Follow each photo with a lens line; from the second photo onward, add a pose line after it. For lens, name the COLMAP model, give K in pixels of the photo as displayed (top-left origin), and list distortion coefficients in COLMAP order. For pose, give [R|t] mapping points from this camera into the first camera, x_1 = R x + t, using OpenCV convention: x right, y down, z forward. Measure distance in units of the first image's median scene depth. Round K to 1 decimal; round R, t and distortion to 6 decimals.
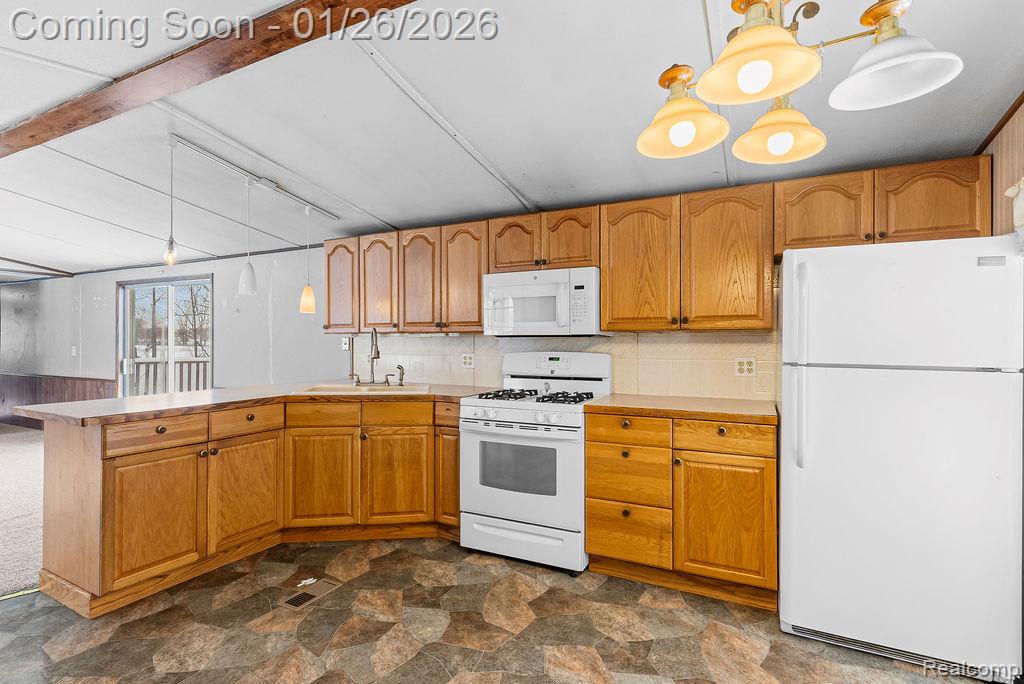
lens RADIAL K [[493.7, 0, 507.5], [0, 493.7, 340.6], [0, 0, 1]] dist [0.004771, -0.000164]
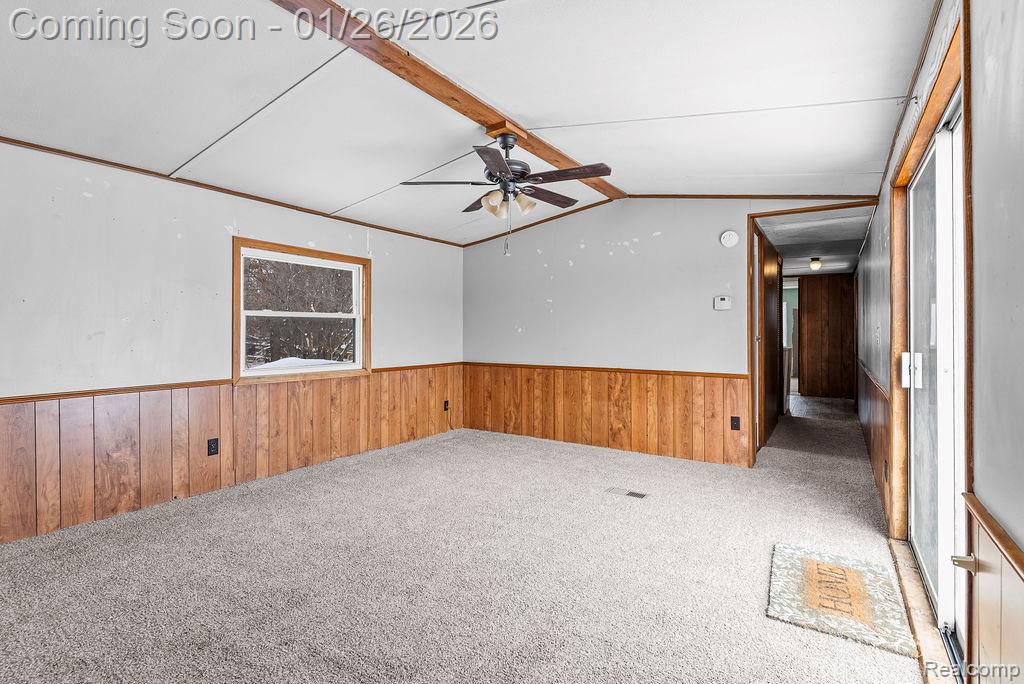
lens RADIAL K [[493.7, 0, 509.0], [0, 493.7, 326.5], [0, 0, 1]] dist [0.004771, -0.000164]
pose [[-0.115157, -0.011851, -0.993277, -0.677733], [-0.003932, 0.999926, -0.011475, 0.045922], [0.993340, 0.002584, -0.115195, 1.597797]]
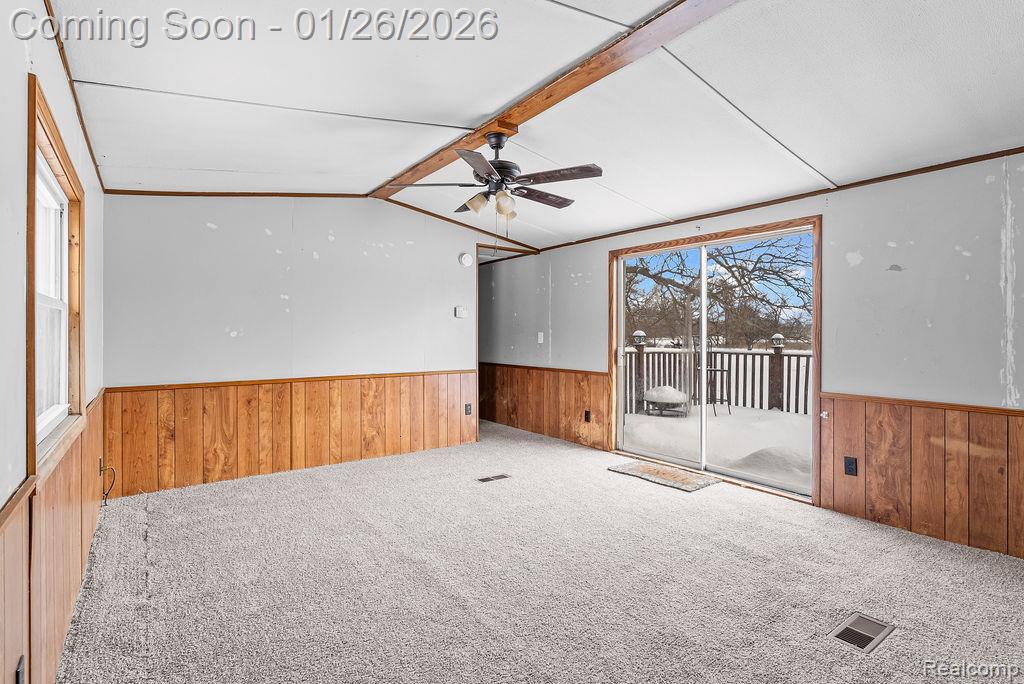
lens RADIAL K [[493.7, 0, 510.1], [0, 493.7, 335.5], [0, 0, 1]] dist [0.004771, -0.000164]
pose [[0.893631, 0.000591, -0.448802, -1.298900], [-0.000099, 0.999999, 0.001119, 0.039135], [0.448802, -0.000956, 0.893631, 0.468609]]
